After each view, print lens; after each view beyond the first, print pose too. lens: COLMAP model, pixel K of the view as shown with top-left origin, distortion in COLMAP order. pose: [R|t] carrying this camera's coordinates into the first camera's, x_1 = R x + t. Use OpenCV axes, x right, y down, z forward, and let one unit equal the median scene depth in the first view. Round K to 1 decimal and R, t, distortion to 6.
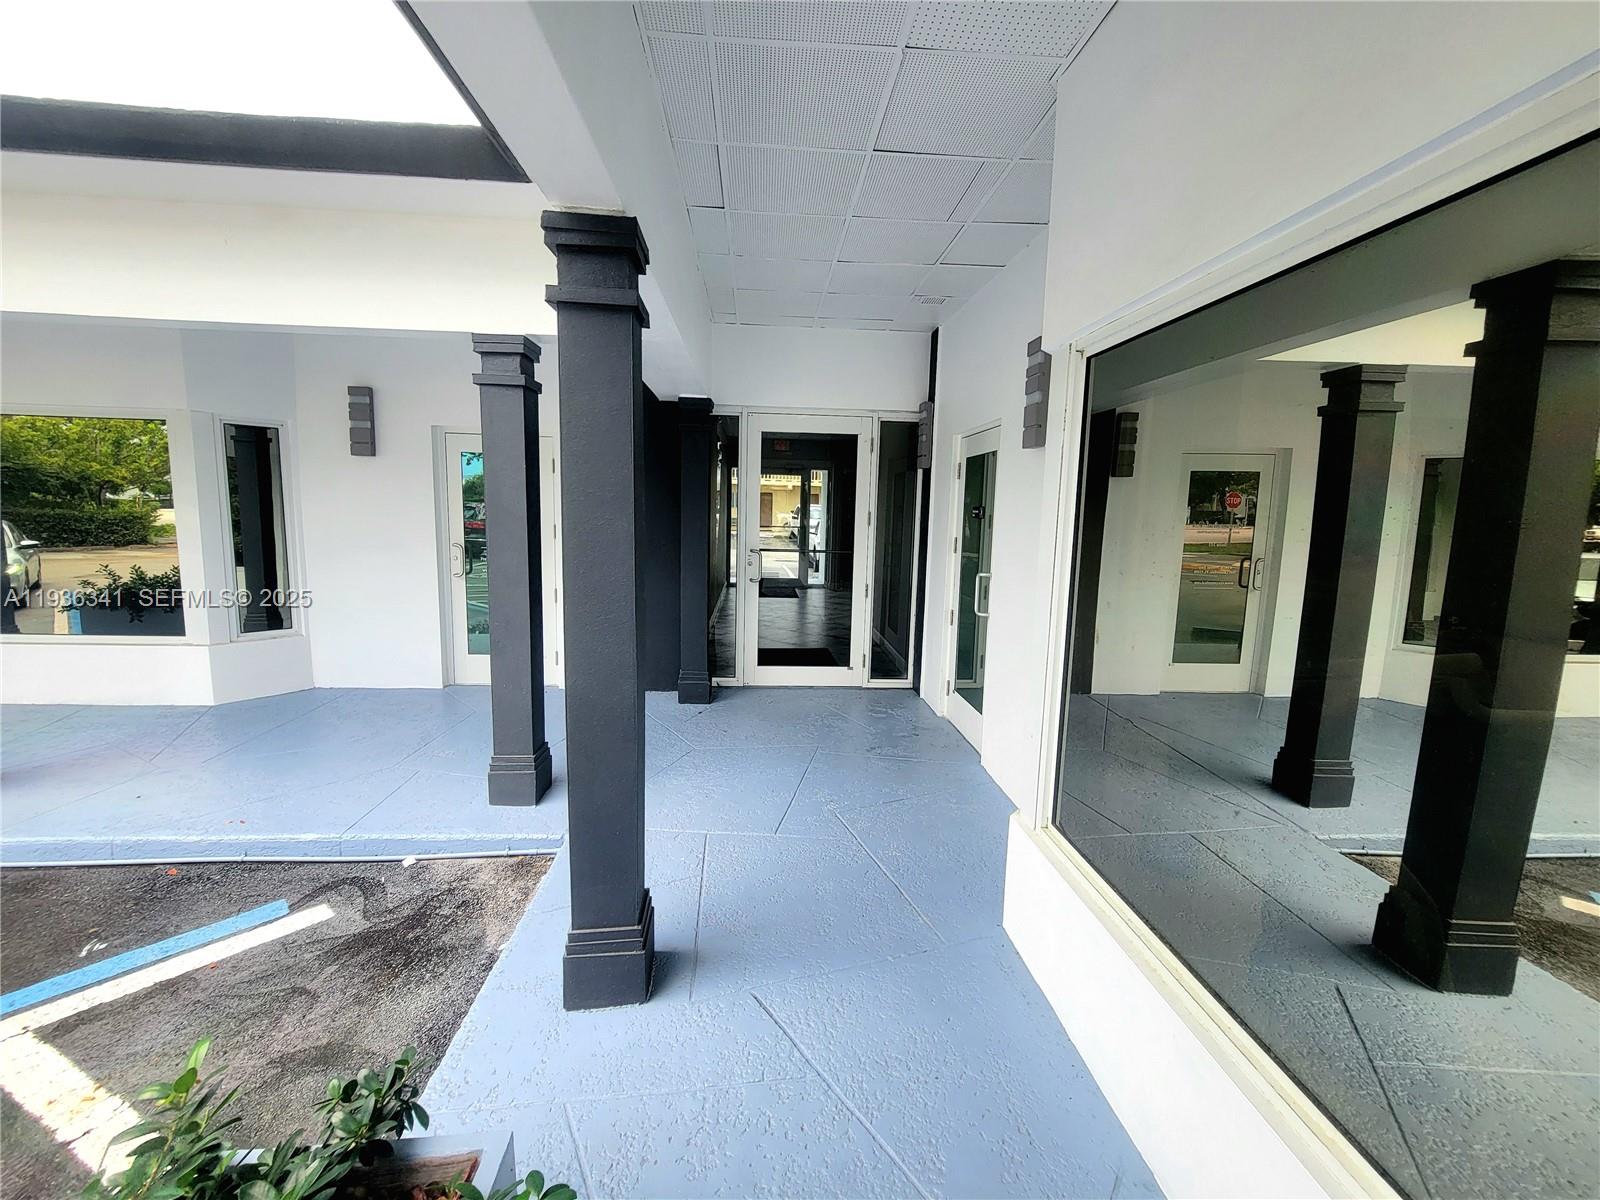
lens RADIAL K [[653.6, 0, 799.4], [0, 653.6, 595.3], [0, 0, 1]] dist [-0.002712, 0.000033]
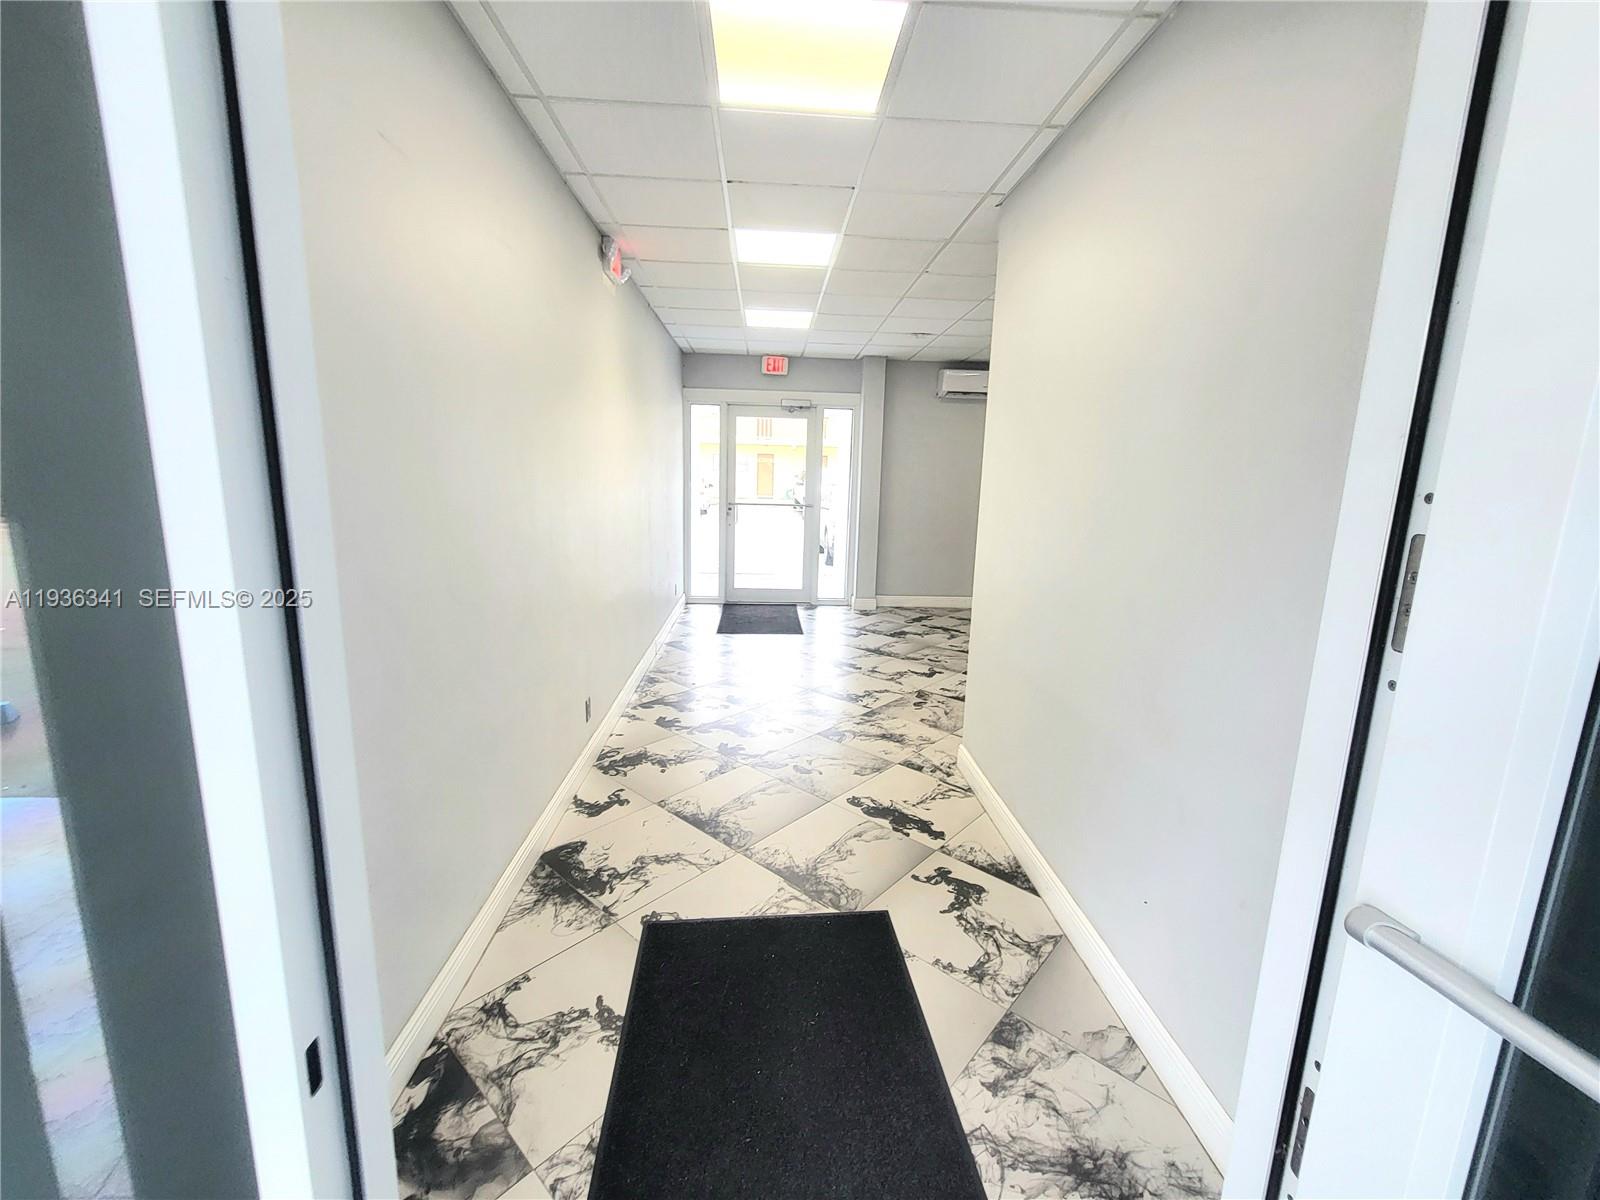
lens RADIAL K [[653.6, 0, 799.8], [0, 653.6, 598.1], [0, 0, 1]] dist [-0.002712, 0.000033]
pose [[0.999817, 0.016395, -0.009853, 0.003165], [-0.015870, 0.998563, 0.051181, -0.037687], [0.010678, -0.051015, 0.998641, 0.358193]]
